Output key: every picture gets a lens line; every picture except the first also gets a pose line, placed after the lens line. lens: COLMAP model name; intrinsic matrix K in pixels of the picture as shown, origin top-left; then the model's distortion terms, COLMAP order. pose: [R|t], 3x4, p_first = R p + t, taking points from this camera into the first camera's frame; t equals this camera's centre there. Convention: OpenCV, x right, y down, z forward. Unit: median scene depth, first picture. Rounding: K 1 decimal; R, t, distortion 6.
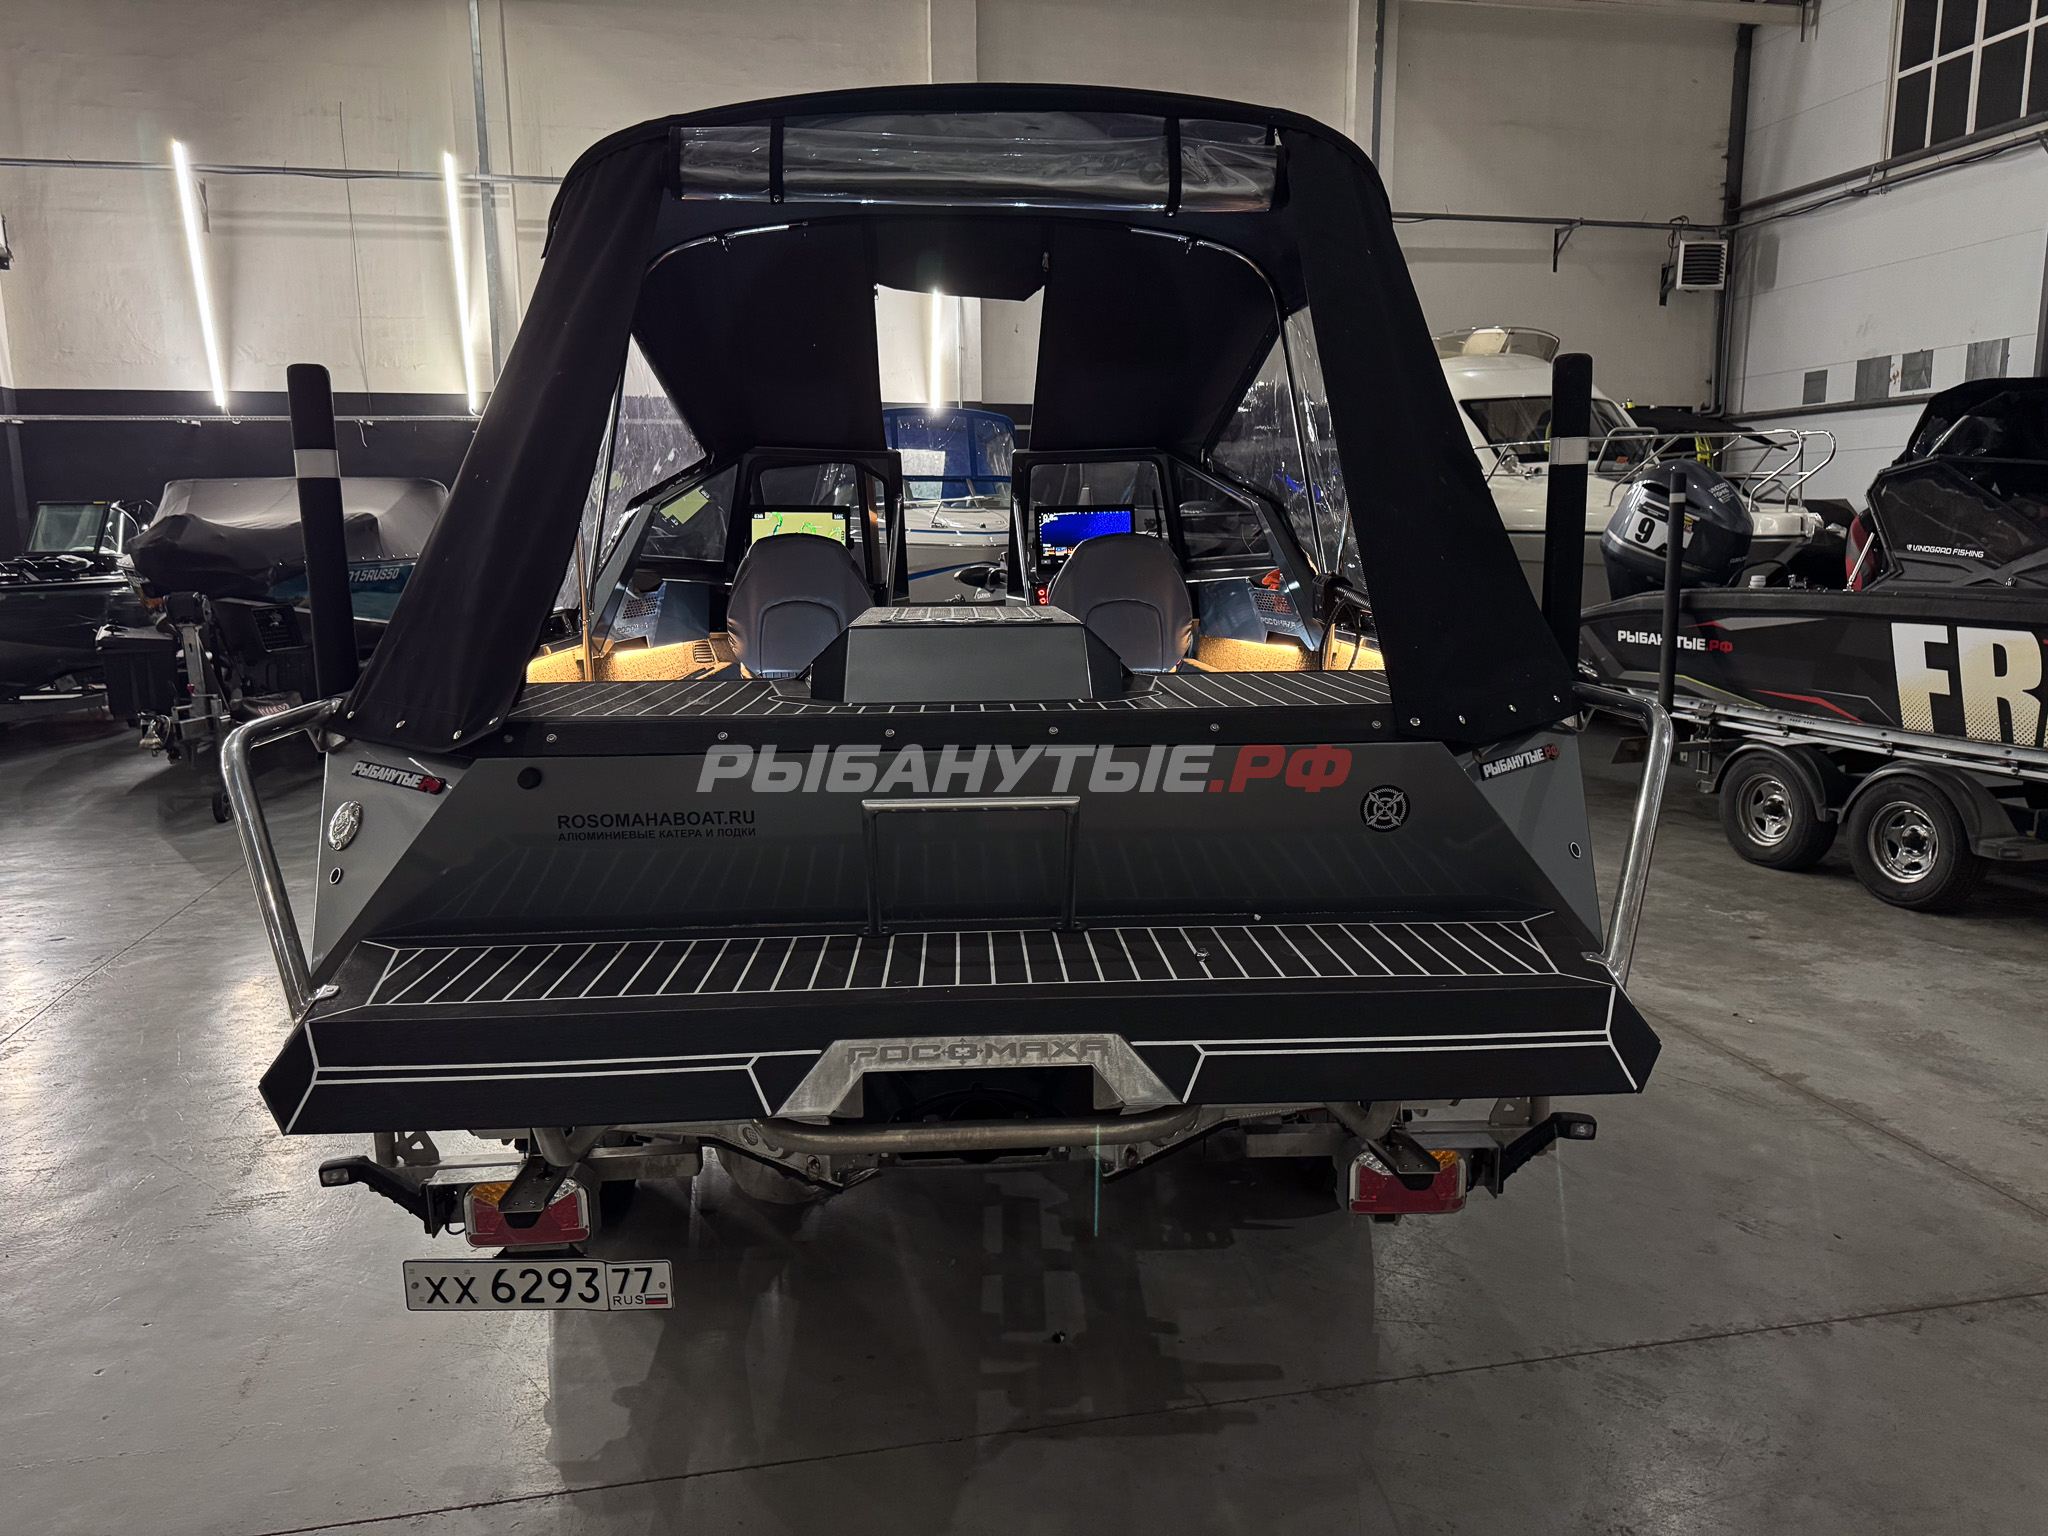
lens RADIAL K [[1448.8, 0, 1024.0], [0, 1448.8, 768.0], [0, 0, 1]] dist [0.107877, -0.222618]
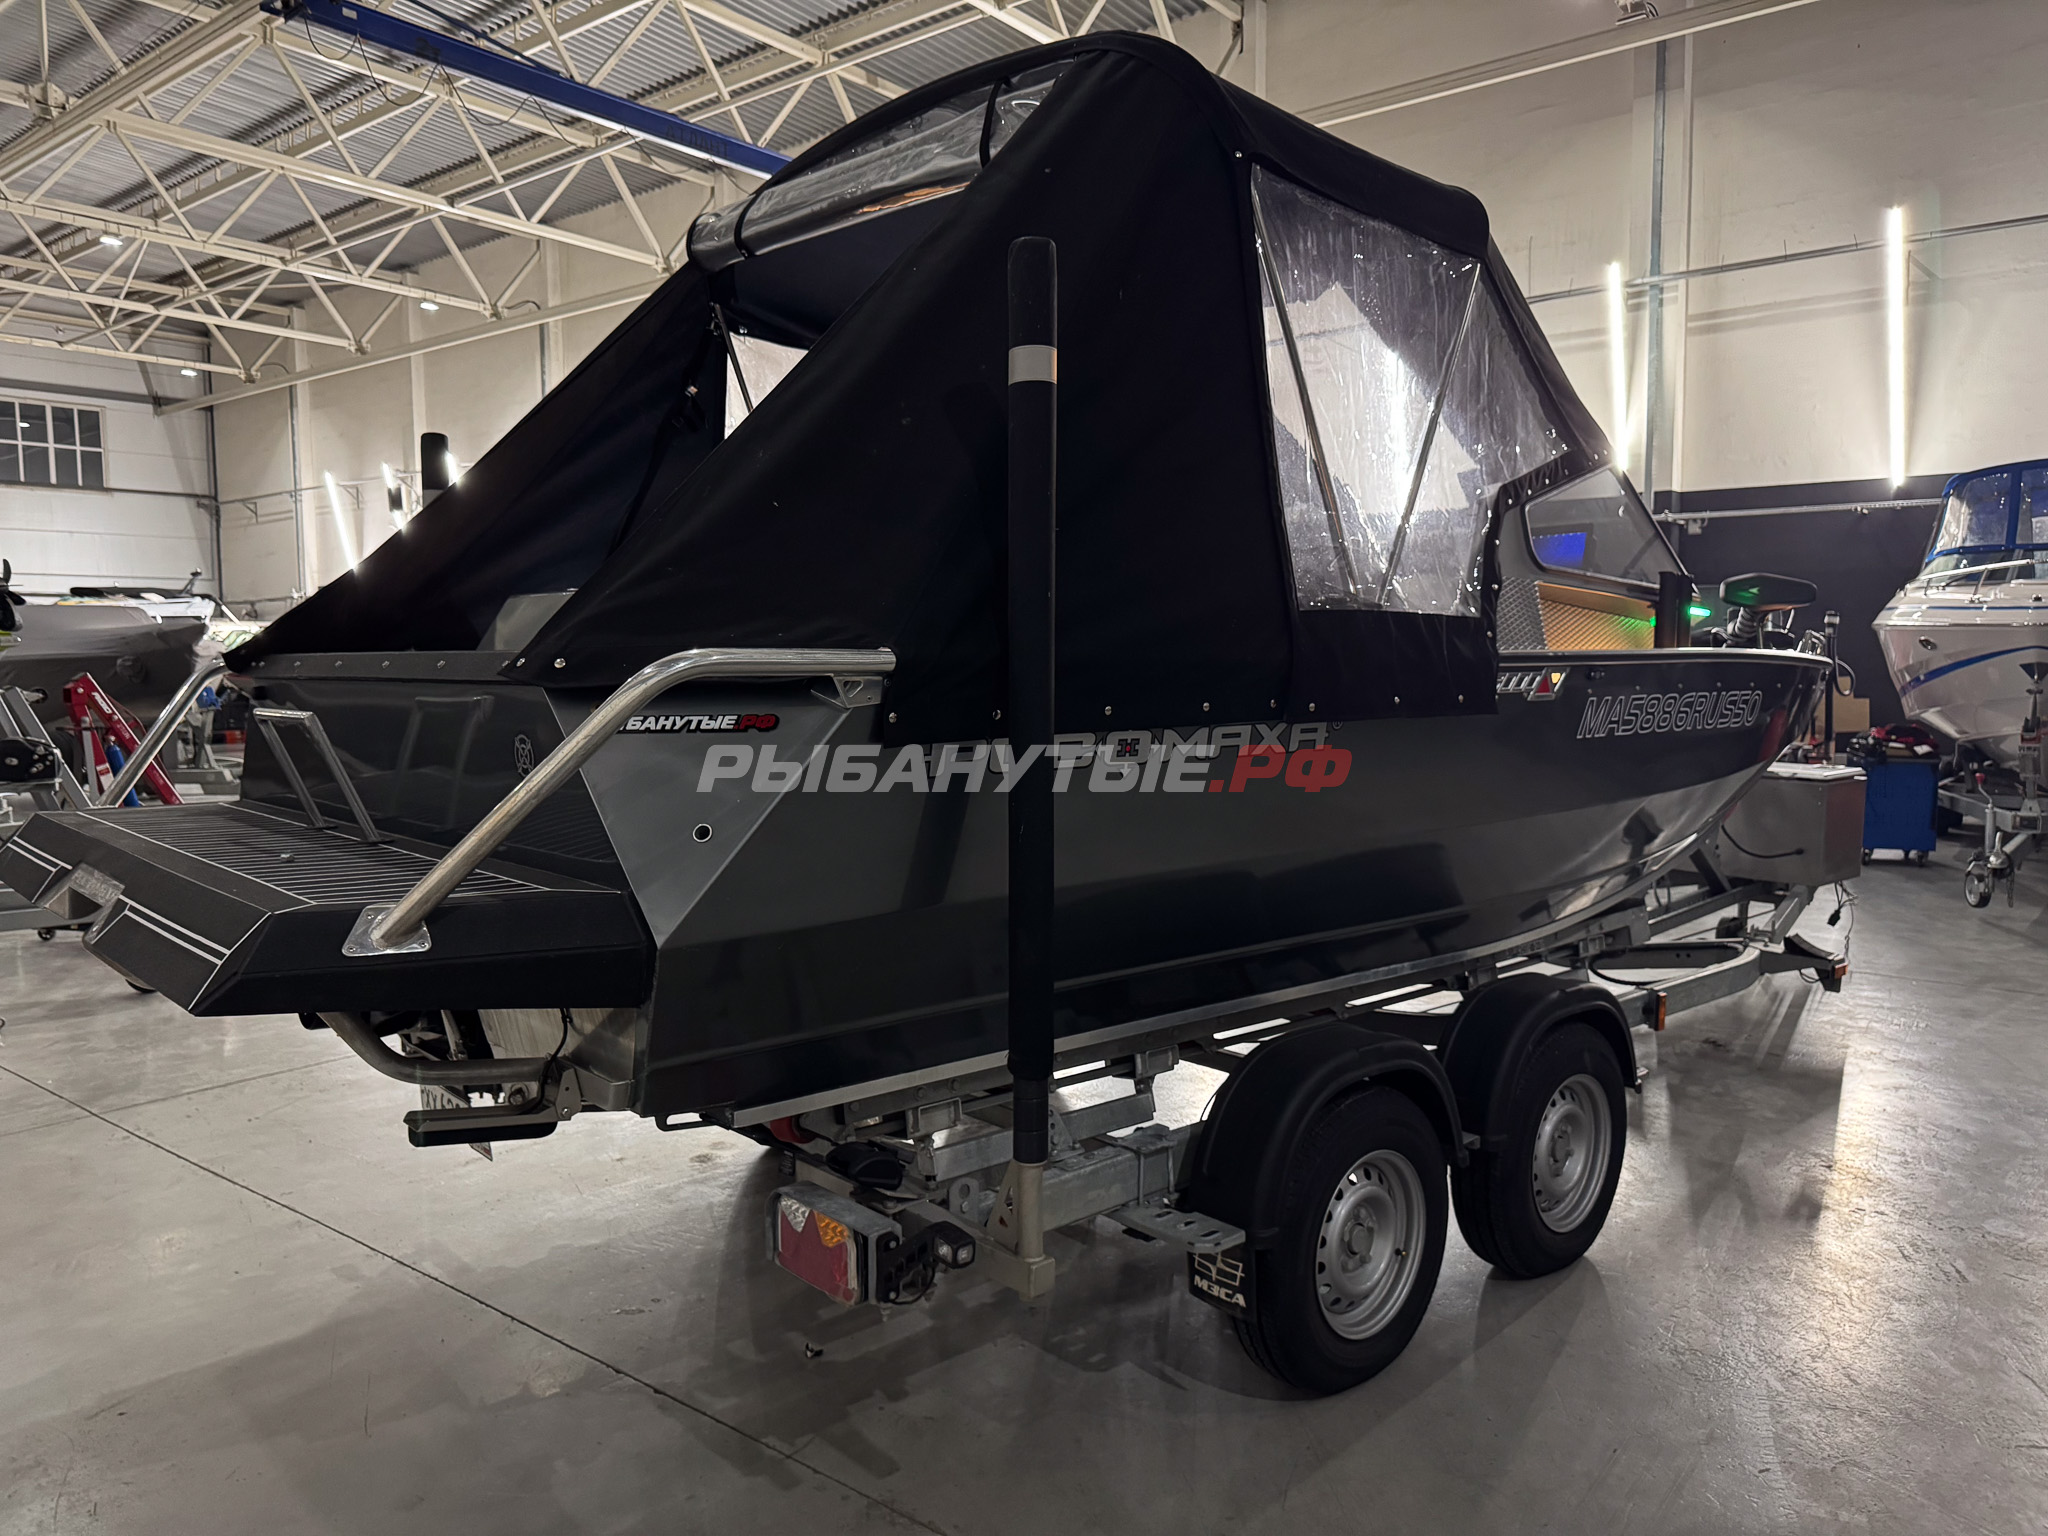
lens RADIAL K [[1448.8, 0, 1024.0], [0, 1448.8, 768.0], [0, 0, 1]] dist [0.107877, -0.222618]
pose [[0.600846, 0.045834, -0.798050, 0.893159], [-0.115321, 0.992881, -0.029801, 0.018803], [0.791003, 0.109937, 0.601854, 0.504054]]
